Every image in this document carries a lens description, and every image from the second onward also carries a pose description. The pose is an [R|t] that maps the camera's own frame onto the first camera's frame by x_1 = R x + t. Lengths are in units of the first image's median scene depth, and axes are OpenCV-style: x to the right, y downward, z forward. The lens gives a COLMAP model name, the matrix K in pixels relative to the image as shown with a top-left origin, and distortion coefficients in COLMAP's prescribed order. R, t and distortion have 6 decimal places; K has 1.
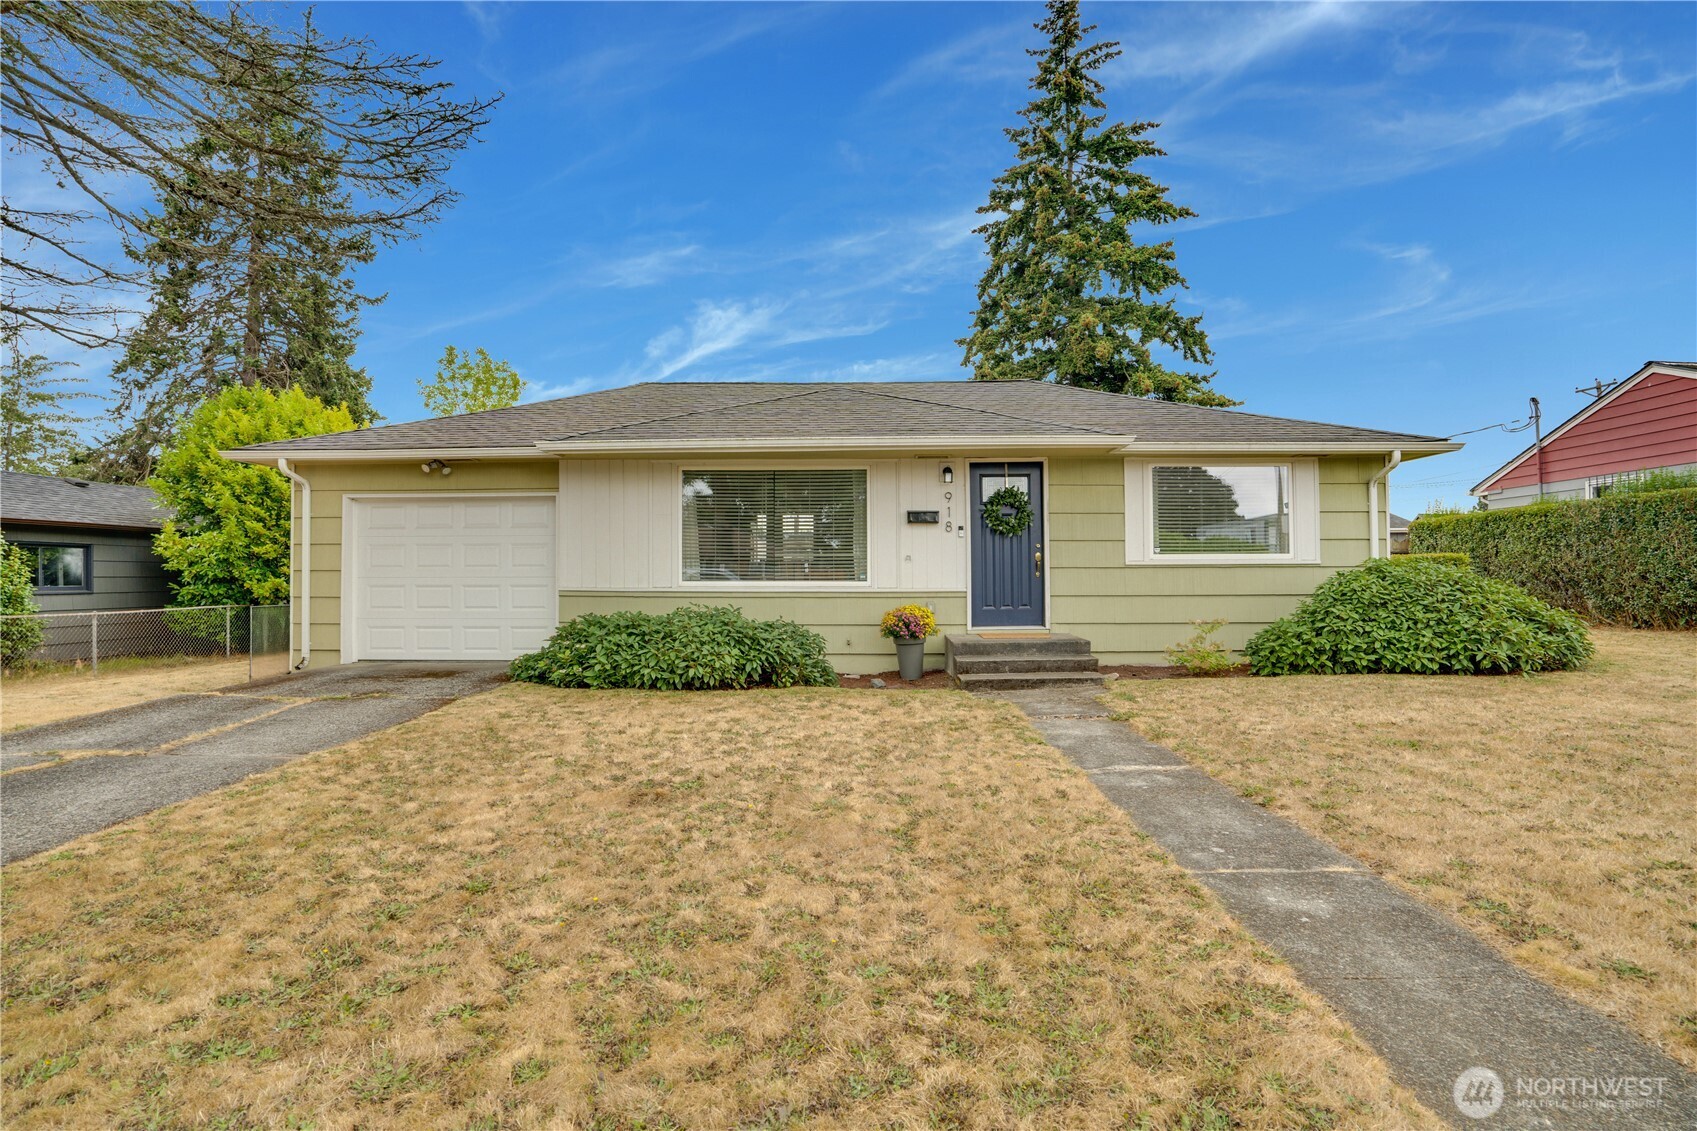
lens RADIAL K [[791.2, 0, 848.5], [0, 791.2, 565.5], [0, 0, 1]] dist [-0.061104, 0.023689]
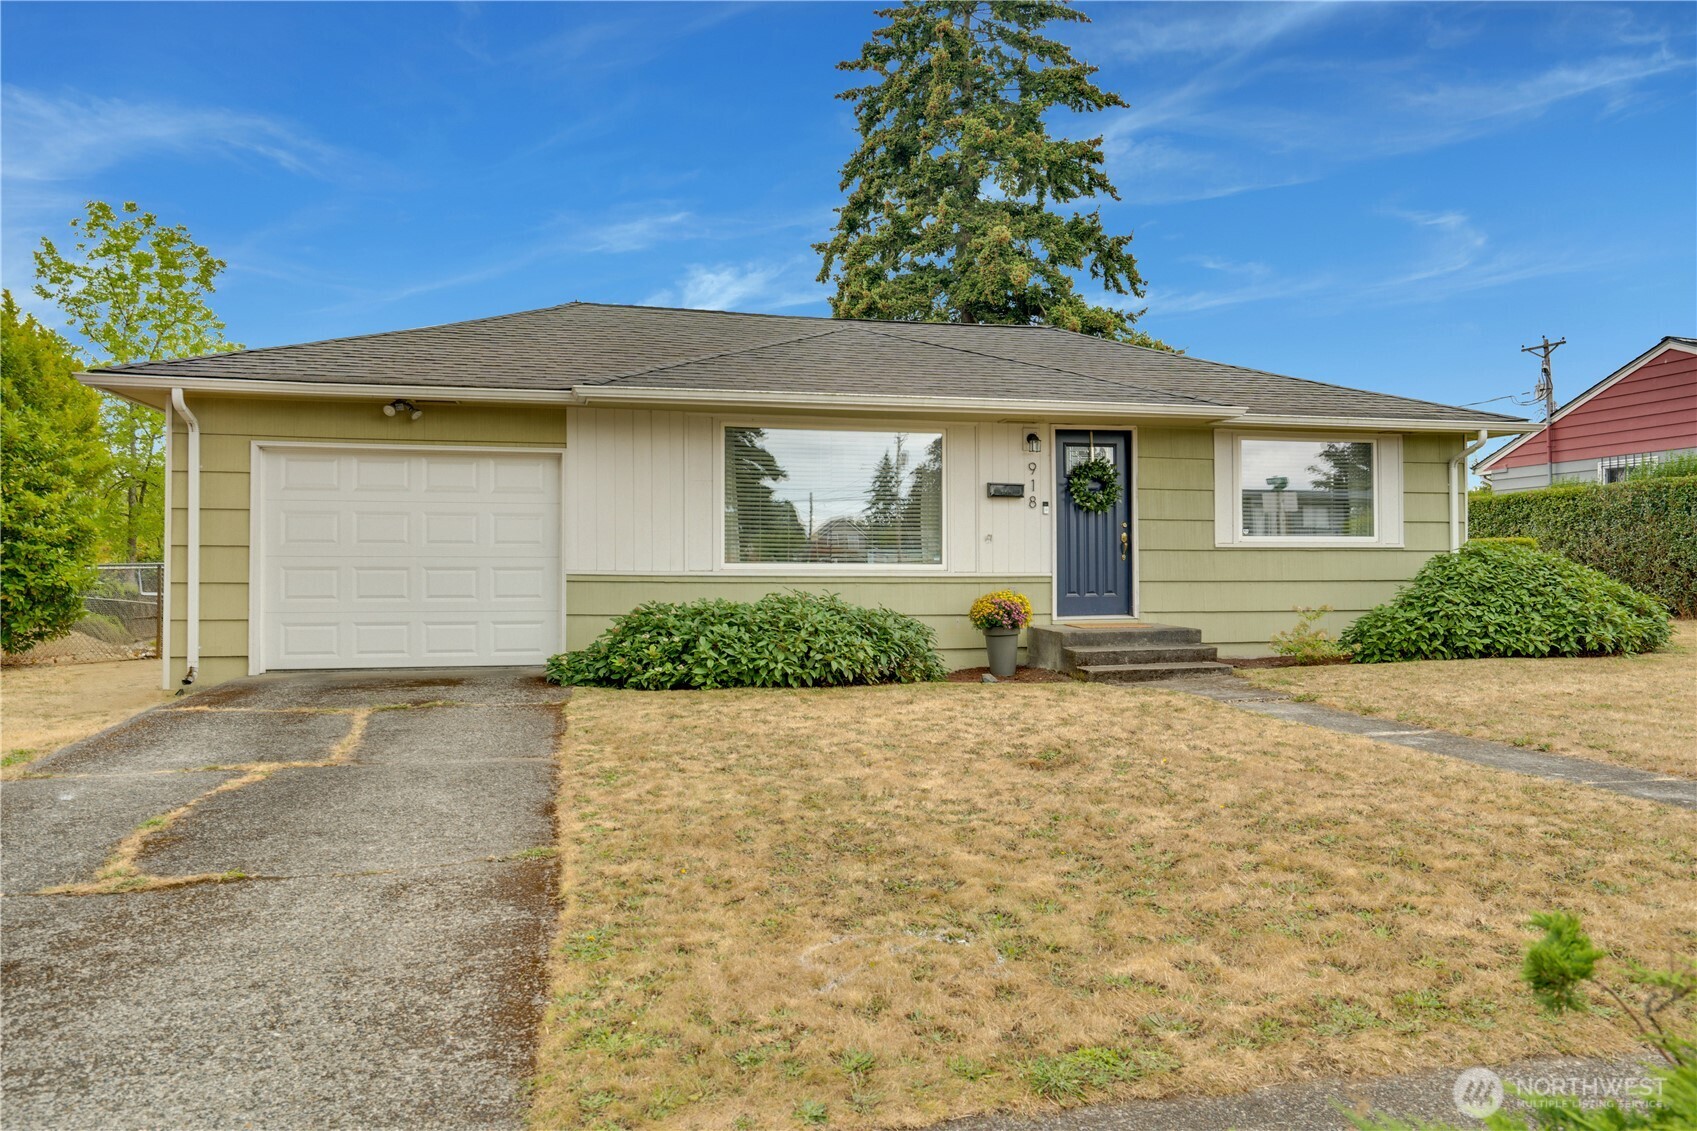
lens RADIAL K [[1148.0, 0, 841.9], [0, 1148.0, 552.9], [0, 0, 1]] dist [0.007983, 0.001340]
pose [[0.967590, 0.006304, 0.252447, -0.396709], [-0.006262, 0.999980, -0.000971, 0.009746], [-0.252448, -0.000642, 0.967610, -0.176338]]
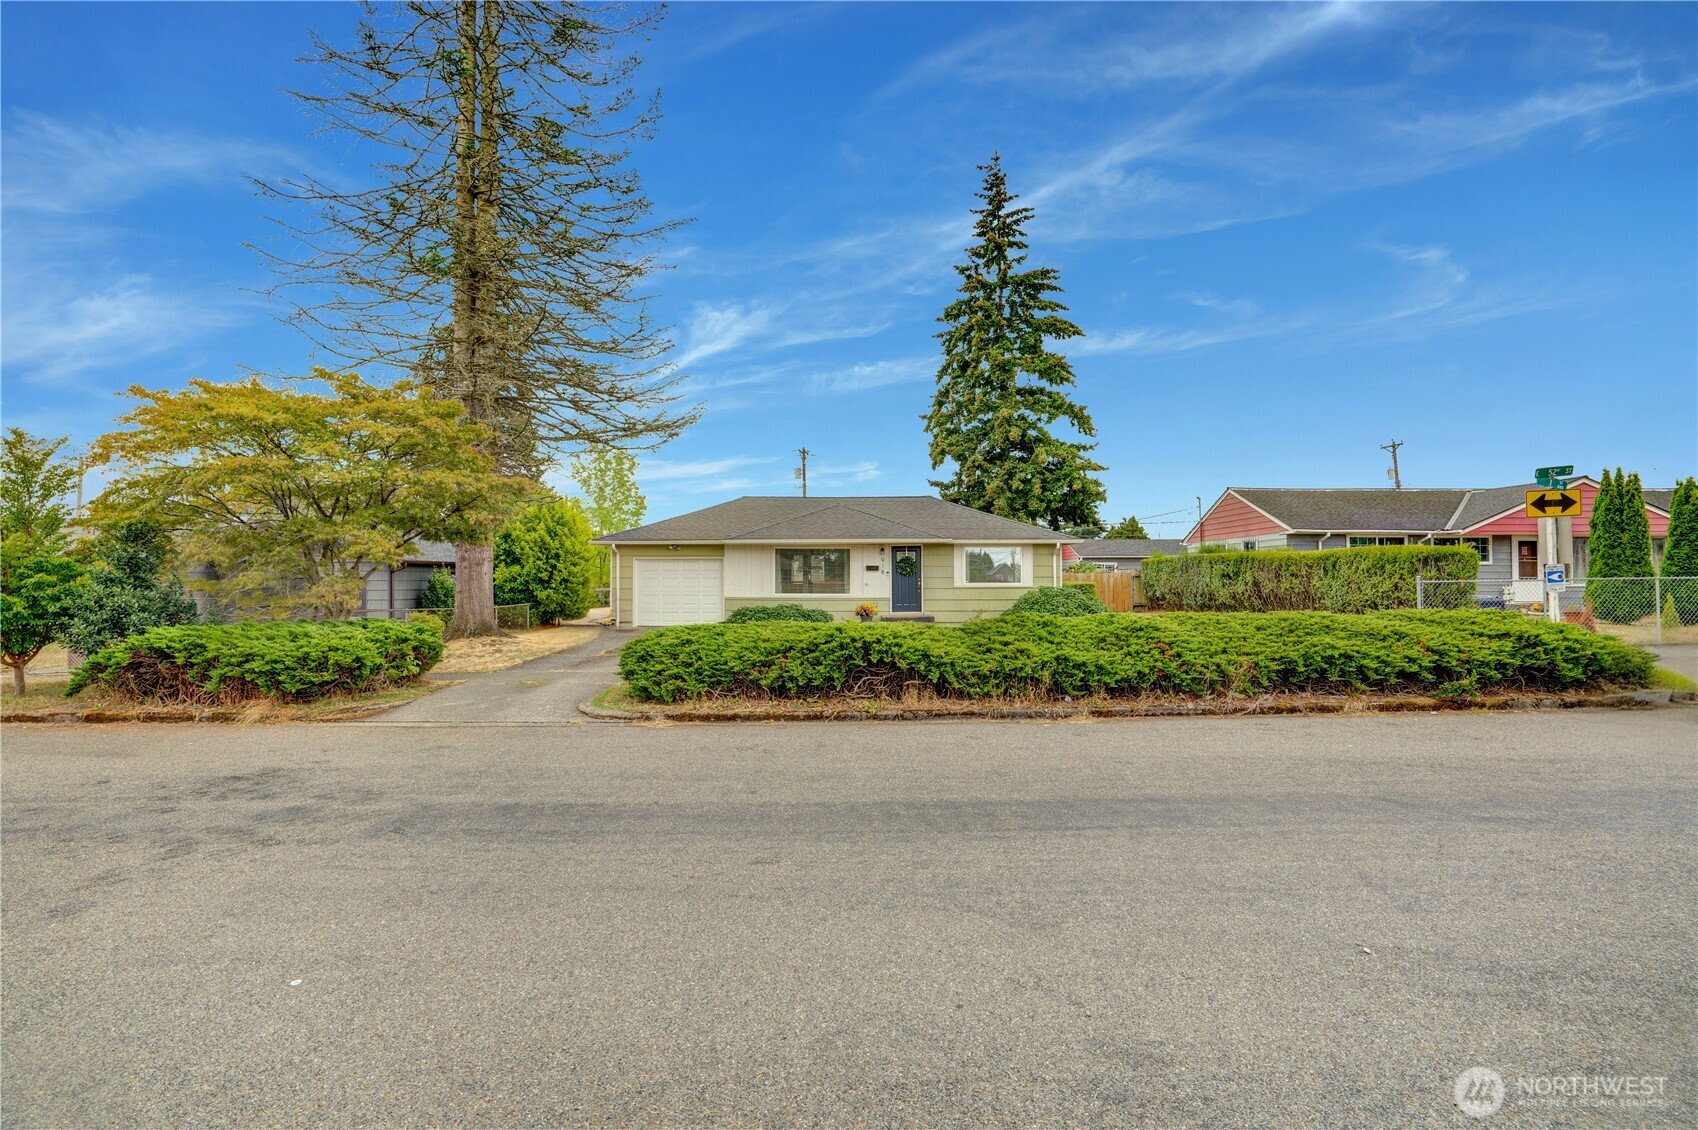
lens RADIAL K [[768.5, 0, 849.0], [0, 768.5, 565.0], [0, 0, 1]] dist [-0.010831, 0.000613]
pose [[0.999986, 0.000901, 0.005147, 0.007315], [-0.000907, 0.999999, 0.001323, -0.073640], [-0.005145, -0.001327, 0.999986, -1.416129]]
